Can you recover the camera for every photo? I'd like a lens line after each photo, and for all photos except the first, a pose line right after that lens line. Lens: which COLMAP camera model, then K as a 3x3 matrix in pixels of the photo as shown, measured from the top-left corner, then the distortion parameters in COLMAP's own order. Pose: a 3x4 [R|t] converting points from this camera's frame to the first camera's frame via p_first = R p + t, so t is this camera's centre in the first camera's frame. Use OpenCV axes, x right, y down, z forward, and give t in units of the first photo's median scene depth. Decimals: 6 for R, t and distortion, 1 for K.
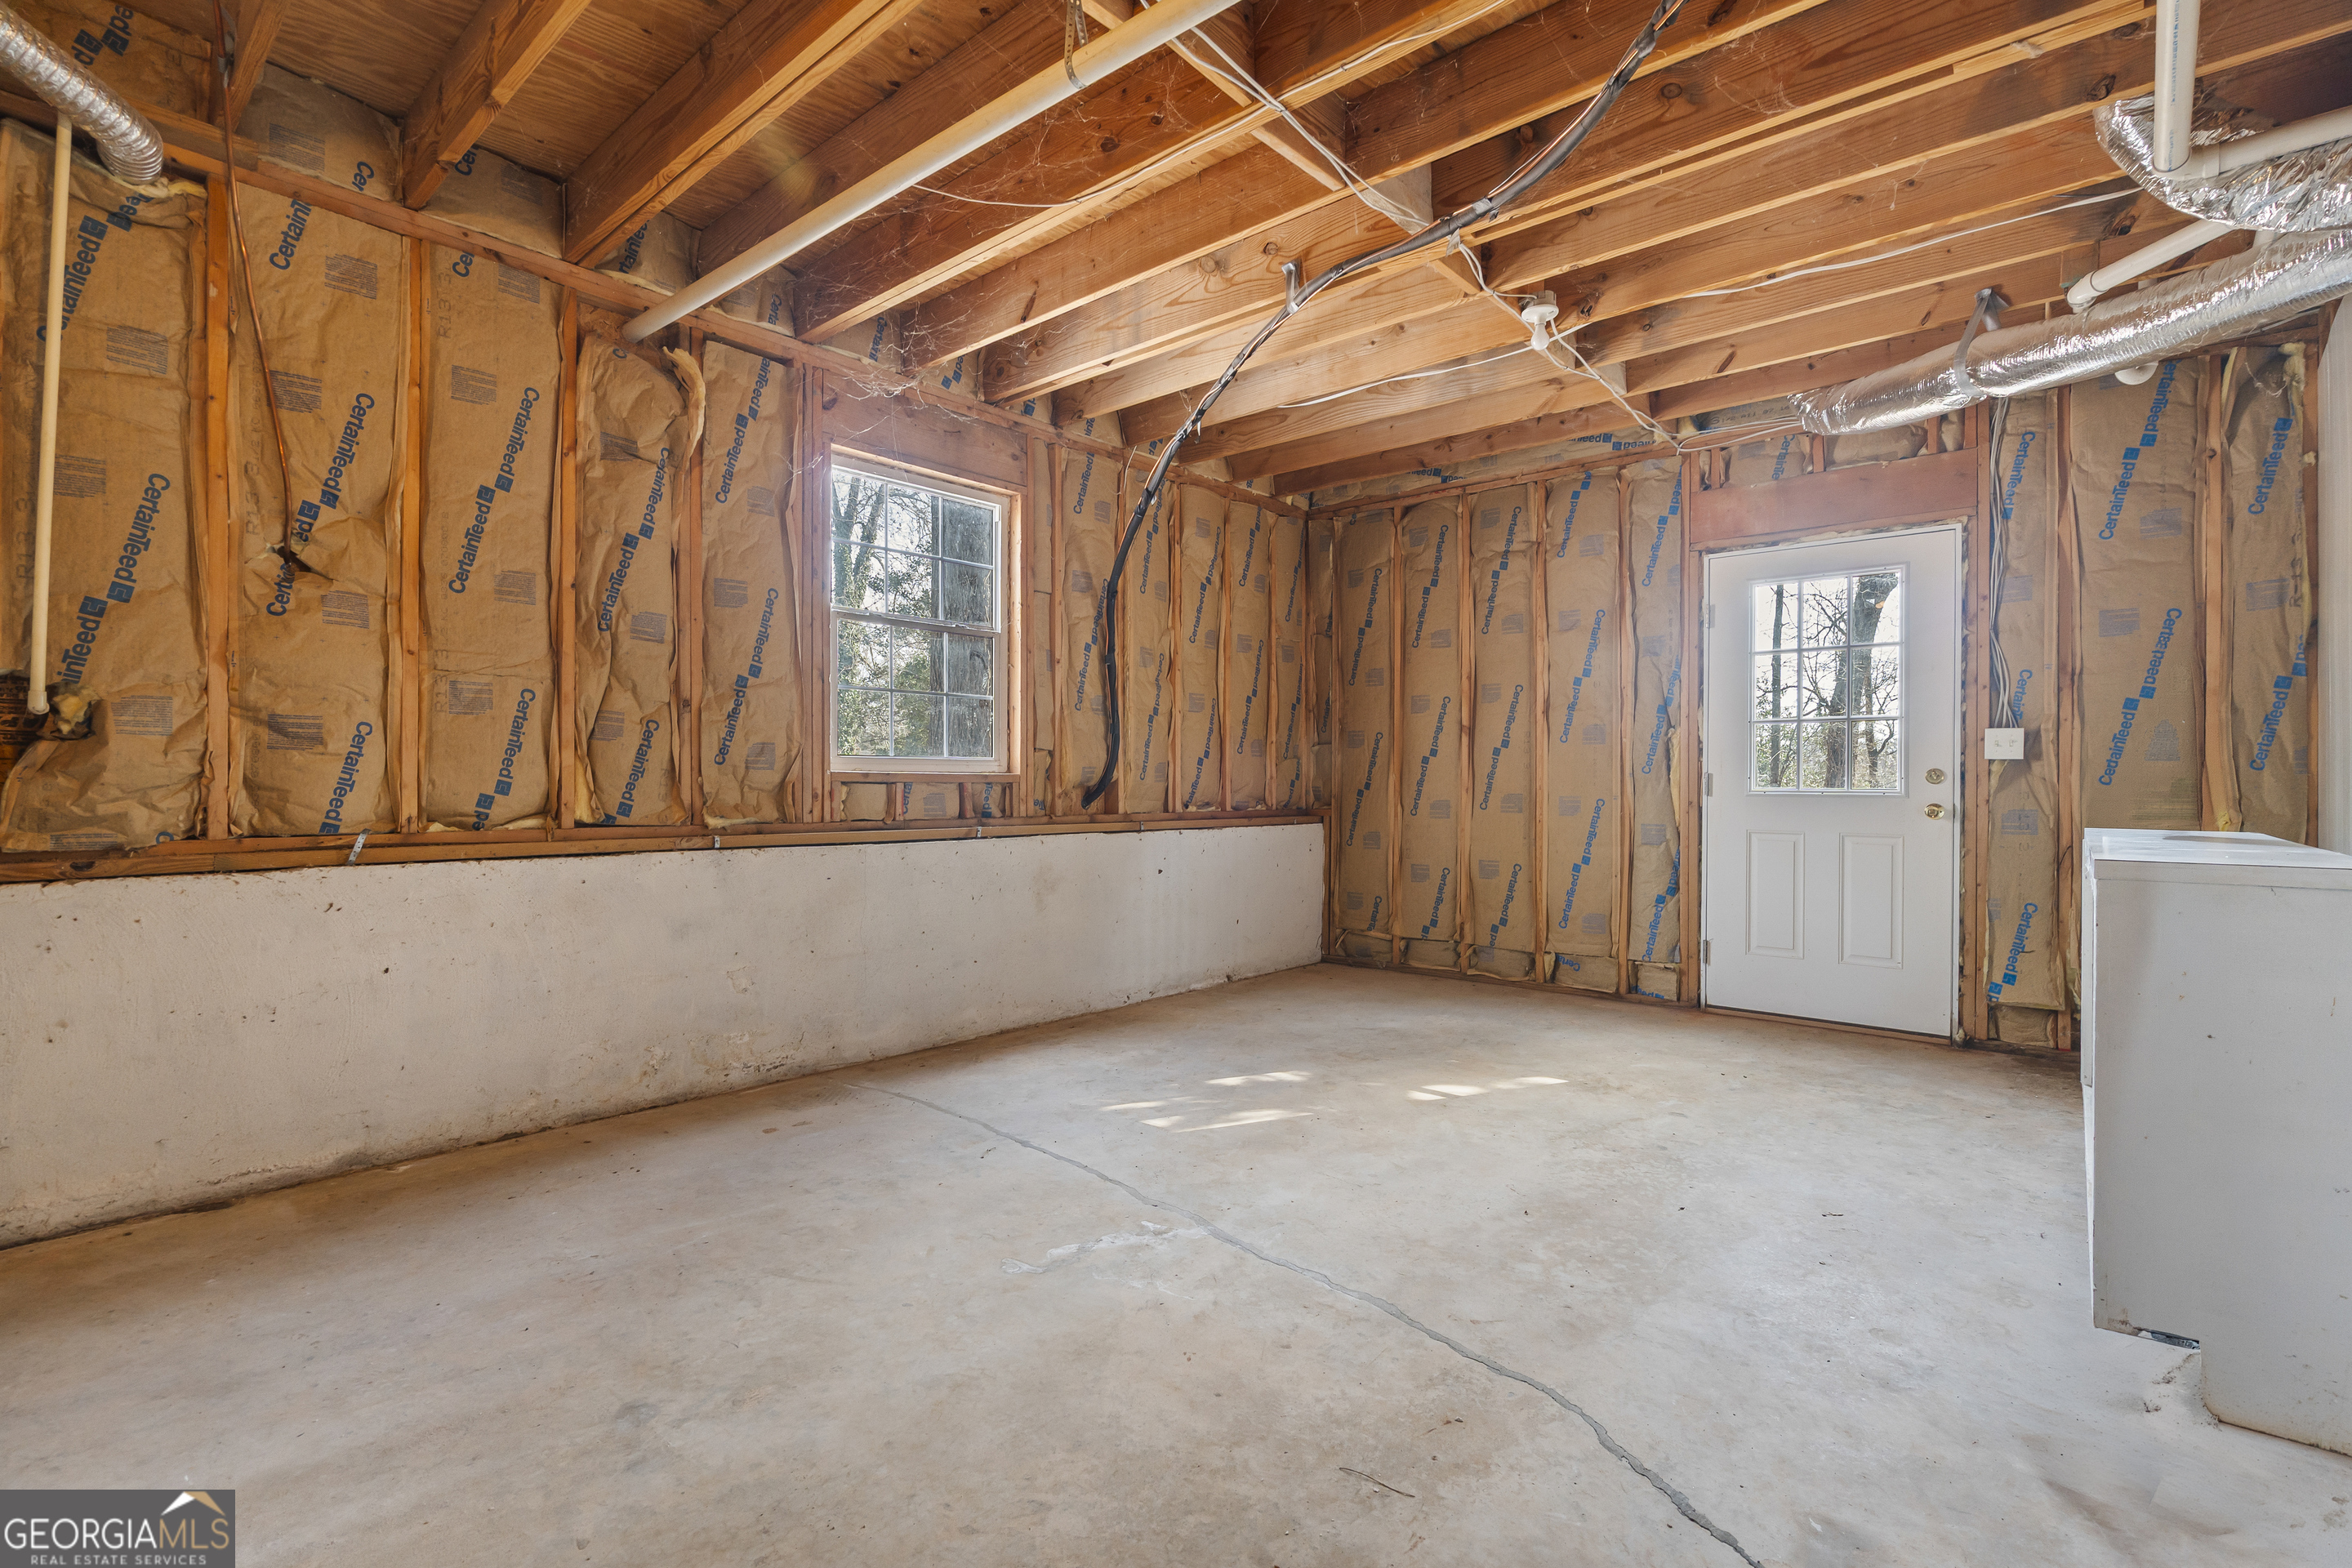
lens RADIAL K [[1087.6, 0, 1178.3], [0, 1087.6, 782.7], [0, 0, 1]] dist [-0.002903, -0.000094]
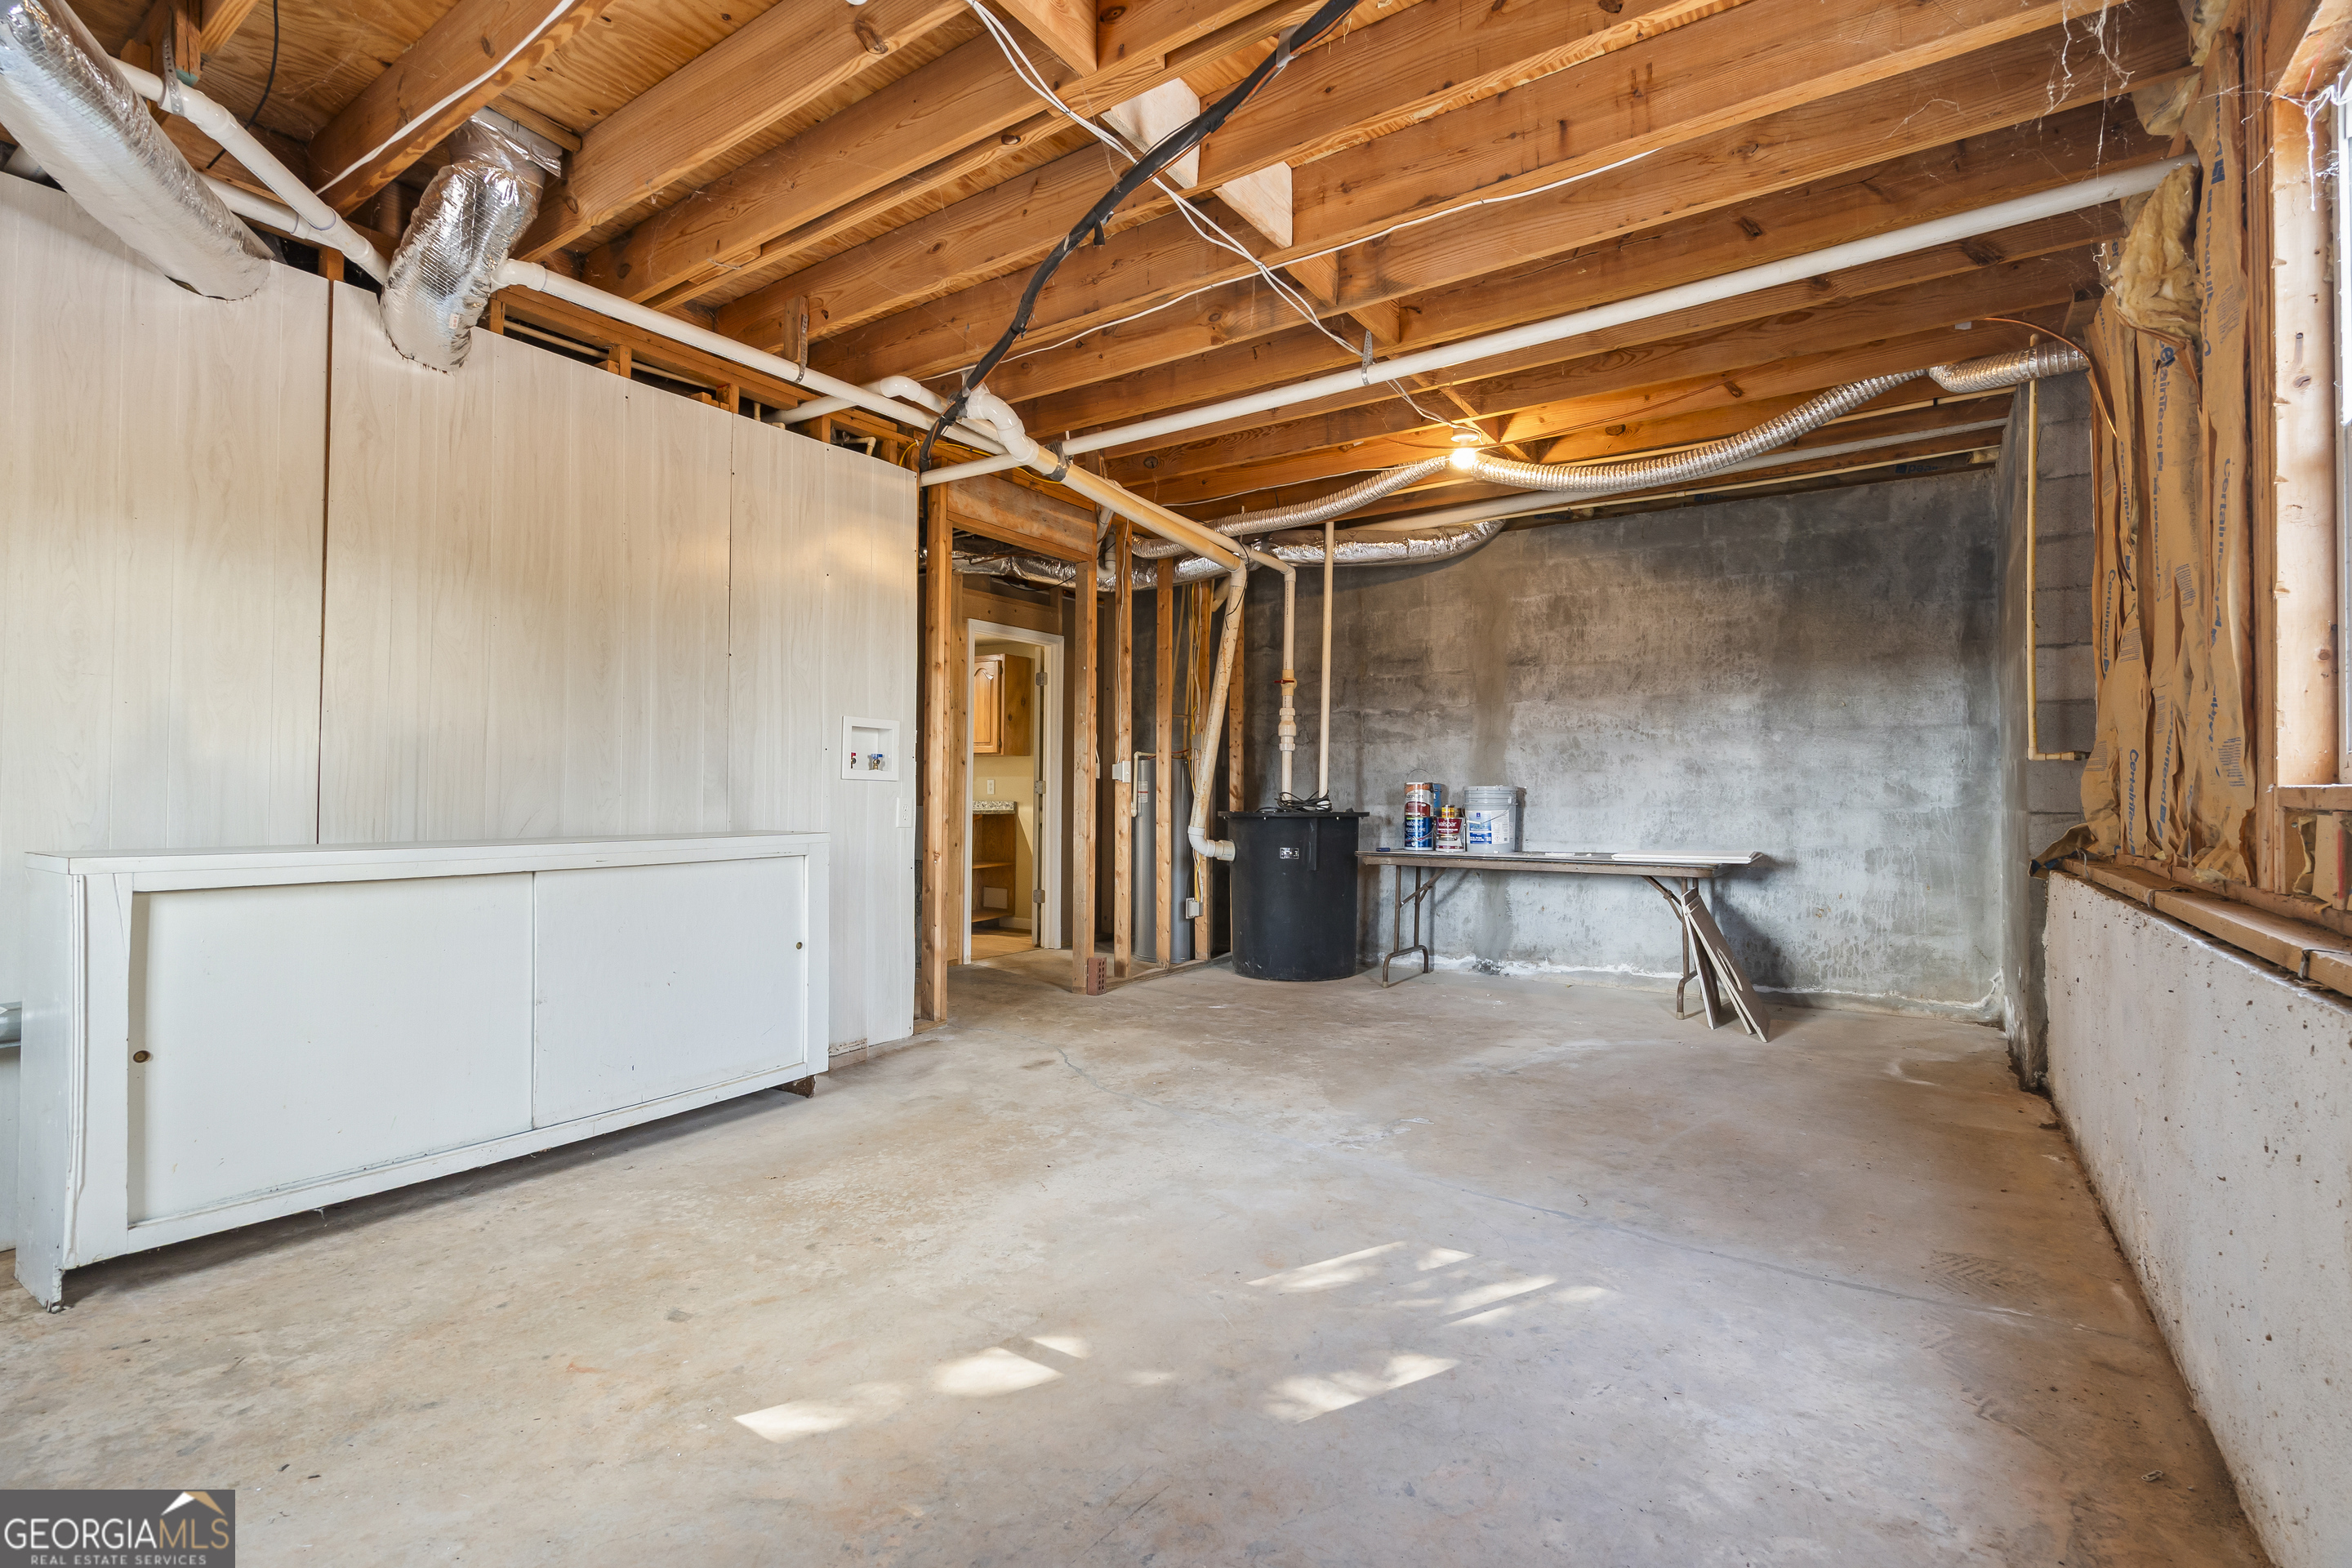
lens RADIAL K [[1087.6, 0, 1178.3], [0, 1087.6, 782.7], [0, 0, 1]] dist [-0.002903, -0.000094]
pose [[-0.992807, -0.012091, -0.119115, 0.258468], [-0.010884, 0.999883, -0.010778, -0.002445], [0.119232, -0.009404, -0.992822, 1.721098]]
